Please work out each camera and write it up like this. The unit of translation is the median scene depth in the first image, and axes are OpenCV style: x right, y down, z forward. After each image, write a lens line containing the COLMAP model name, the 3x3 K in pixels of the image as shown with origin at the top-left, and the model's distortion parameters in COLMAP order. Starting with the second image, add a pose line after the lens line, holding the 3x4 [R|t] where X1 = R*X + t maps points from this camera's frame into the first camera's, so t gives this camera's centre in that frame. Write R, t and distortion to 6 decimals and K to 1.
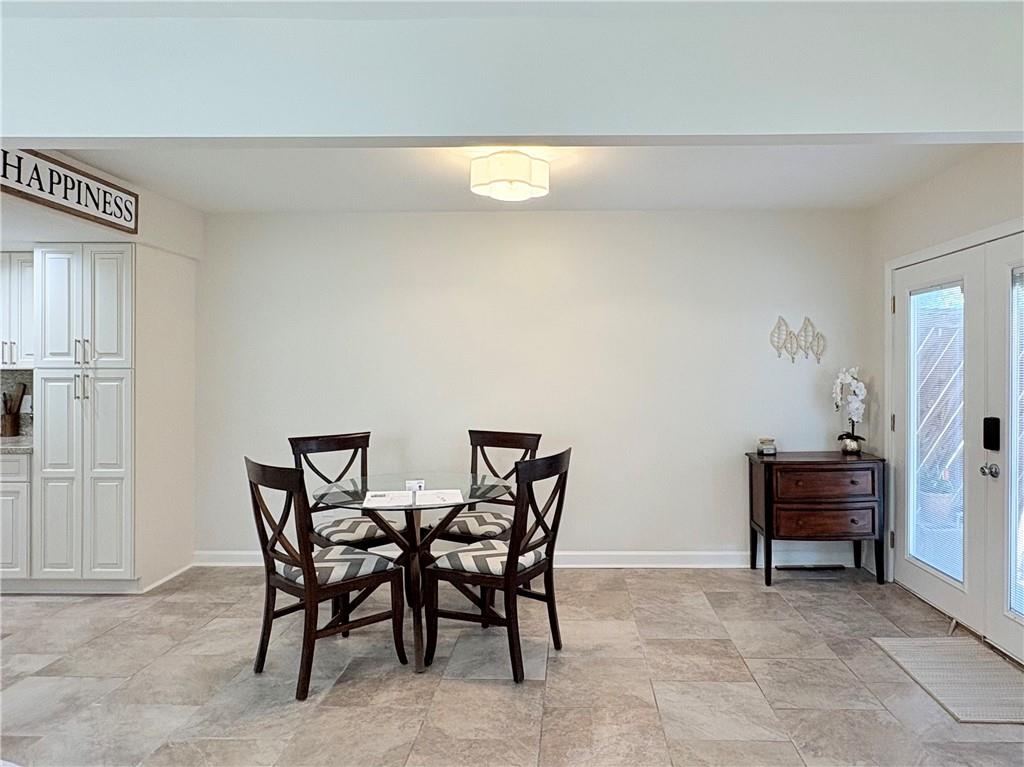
lens RADIAL K [[642.9, 0, 546.3], [0, 642.9, 369.1], [0, 0, 1]] dist [-0.000003, 0.001281]
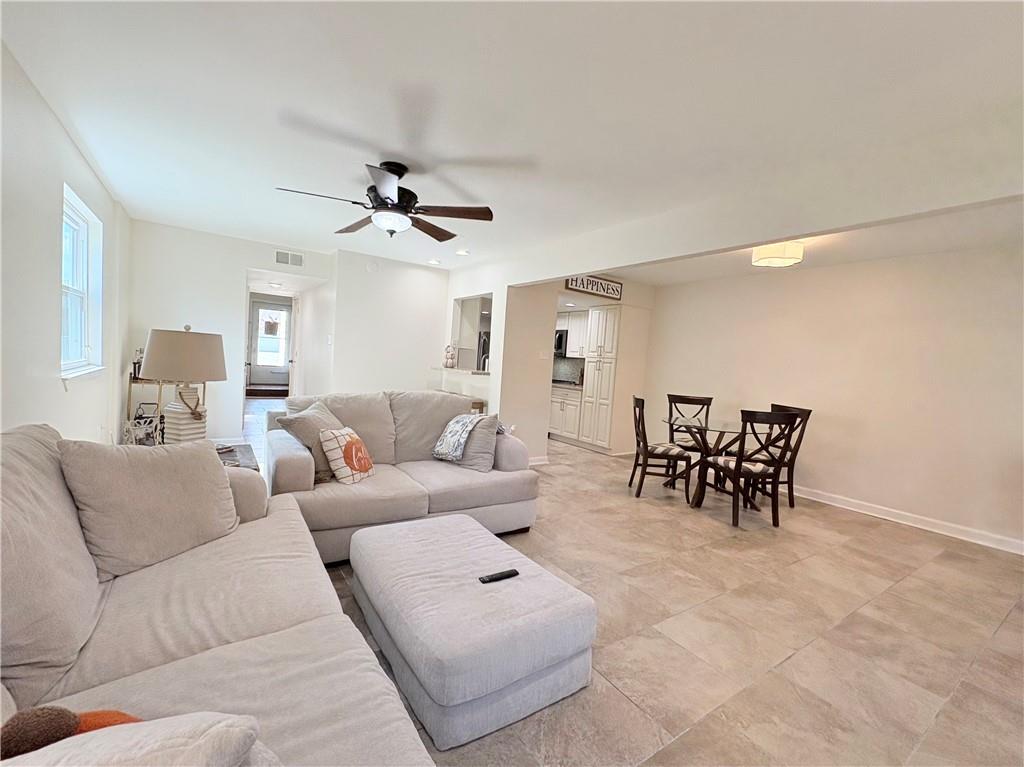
lens RADIAL K [[446.1, 0, 512.0], [0, 446.1, 385.3], [0, 0, 1]] dist [-0.002015, -0.000093]
pose [[0.574555, 0.084586, -0.814083, 0.518273], [-0.068782, 0.996117, 0.054955, 0.036261], [0.815571, 0.024420, 0.578142, -0.263077]]
